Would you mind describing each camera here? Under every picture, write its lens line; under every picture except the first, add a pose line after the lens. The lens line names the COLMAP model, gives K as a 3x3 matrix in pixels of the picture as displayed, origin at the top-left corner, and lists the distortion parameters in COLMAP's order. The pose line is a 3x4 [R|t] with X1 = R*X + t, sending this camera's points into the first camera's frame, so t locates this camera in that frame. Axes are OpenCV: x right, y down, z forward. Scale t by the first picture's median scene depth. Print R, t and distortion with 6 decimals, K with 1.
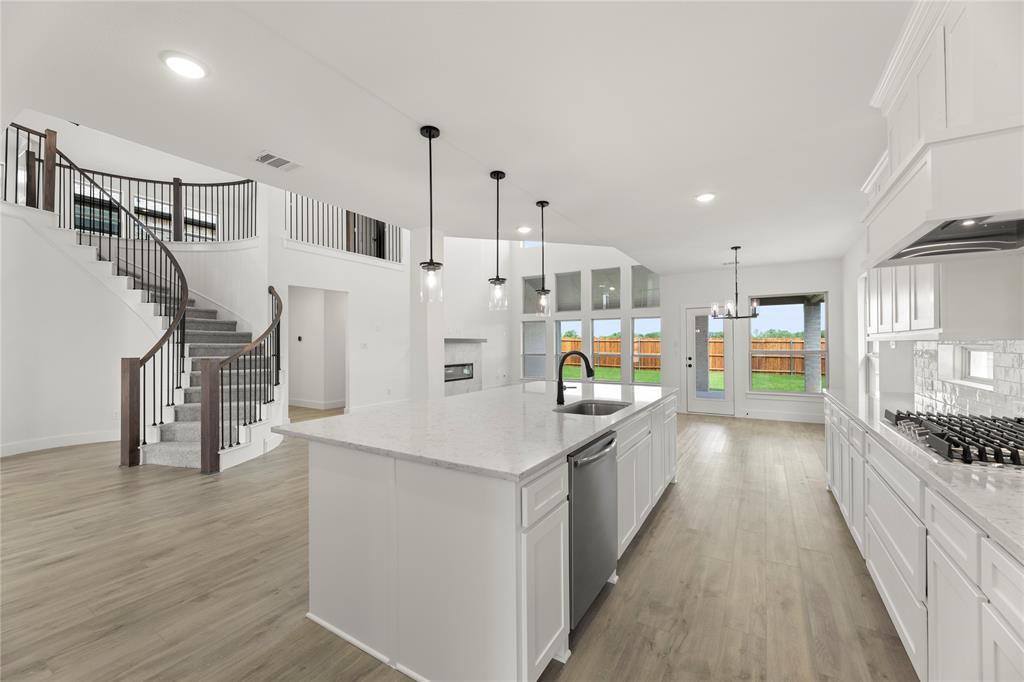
lens RADIAL K [[414.0, 0, 512.2], [0, 414.0, 340.6], [0, 0, 1]] dist [-0.000924, -0.000145]
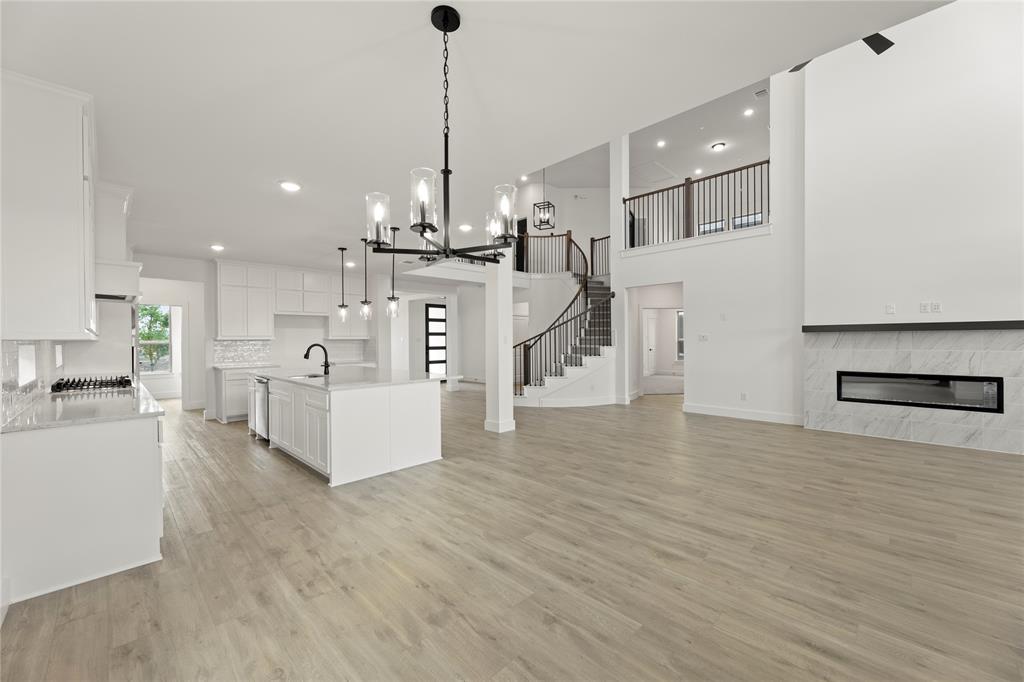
lens RADIAL K [[414.0, 0, 508.5], [0, 414.0, 342.8], [0, 0, 1]] dist [-0.000924, -0.000145]
pose [[-0.237025, 0.016883, -0.971357, 0.621989], [0.017218, 0.999765, 0.013175, 0.005240], [0.971351, -0.013602, -0.237260, 0.836265]]
